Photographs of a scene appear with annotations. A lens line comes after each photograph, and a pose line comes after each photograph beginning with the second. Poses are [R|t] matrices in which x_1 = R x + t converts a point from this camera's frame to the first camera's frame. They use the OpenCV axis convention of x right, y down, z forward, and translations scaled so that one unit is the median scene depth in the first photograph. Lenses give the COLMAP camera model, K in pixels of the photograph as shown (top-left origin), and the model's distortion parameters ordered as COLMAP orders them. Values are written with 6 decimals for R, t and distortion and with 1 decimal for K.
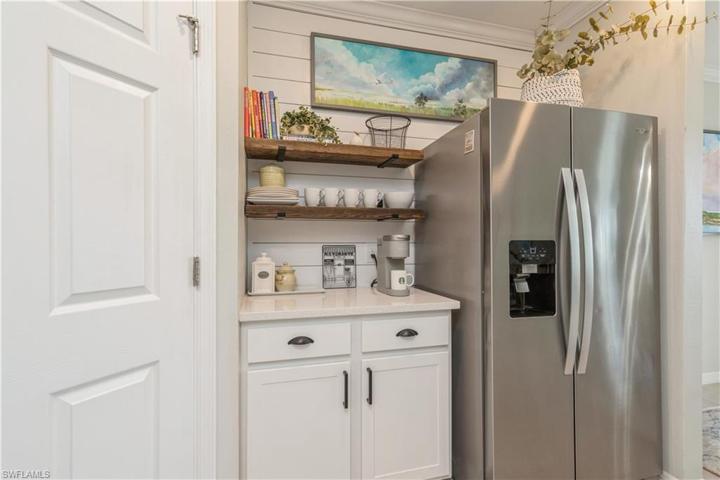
lens RADIAL K [[340.8, 0, 360.1], [0, 340.8, 243.0], [0, 0, 1]] dist [-0.006450, 0.000397]
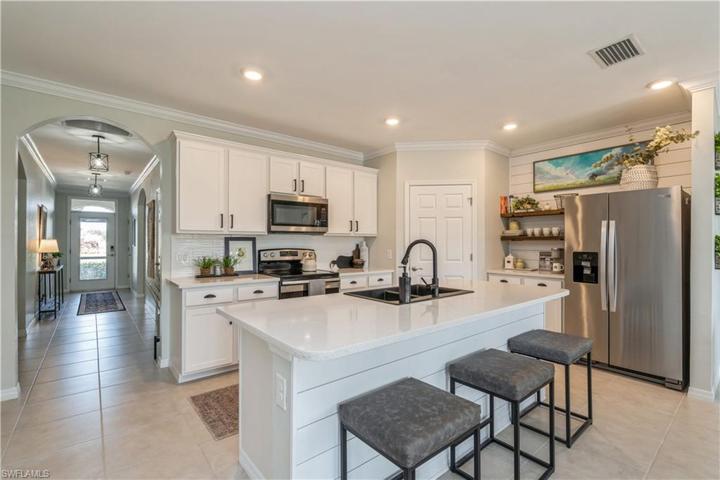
lens RADIAL K [[340.8, 0, 356.7], [0, 340.8, 241.6], [0, 0, 1]] dist [-0.006450, 0.000397]
pose [[0.414351, -0.001074, -0.910117, 1.670818], [-0.004248, 0.999986, -0.003114, -0.054766], [0.910107, 0.005156, 0.414340, -1.223549]]
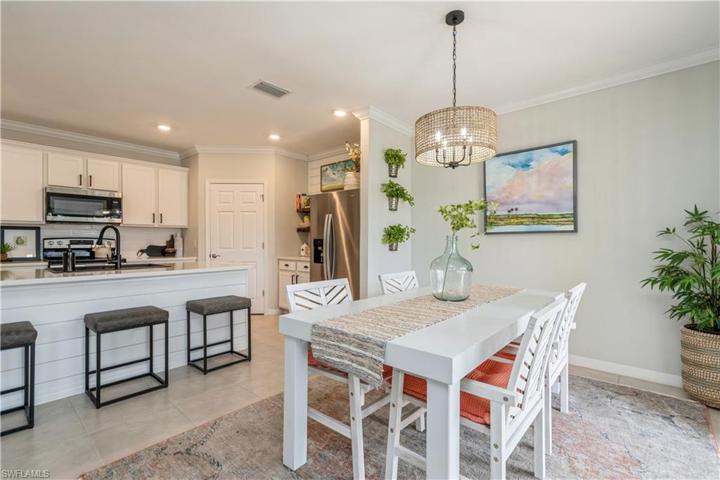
lens RADIAL K [[340.8, 0, 375.6], [0, 340.8, 240.4], [0, 0, 1]] dist [-0.006450, 0.000397]
pose [[0.570847, -0.001038, -0.821056, 2.745075], [-0.002793, 0.999991, -0.003207, 0.012793], [0.821052, 0.004124, 0.570839, -0.284609]]
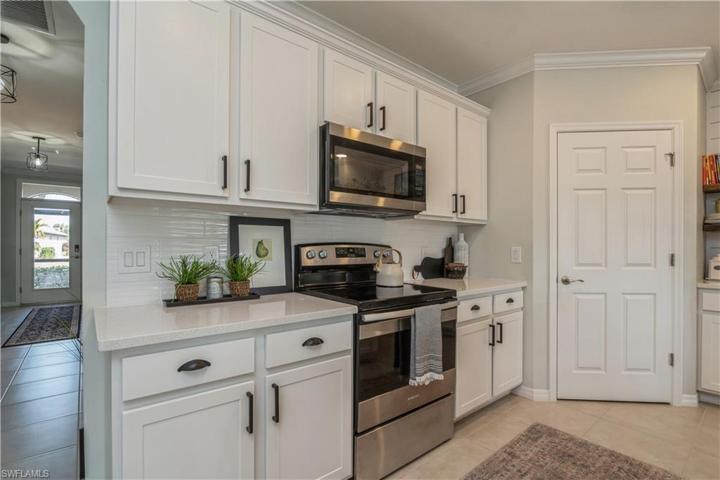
lens RADIAL K [[340.8, 0, 358.3], [0, 340.8, 246.2], [0, 0, 1]] dist [-0.006450, 0.000397]
pose [[0.420993, 0.004047, -0.907055, 0.433524], [-0.005738, 0.999982, 0.001798, 0.000060], [0.907046, 0.004447, 0.421008, -1.169053]]
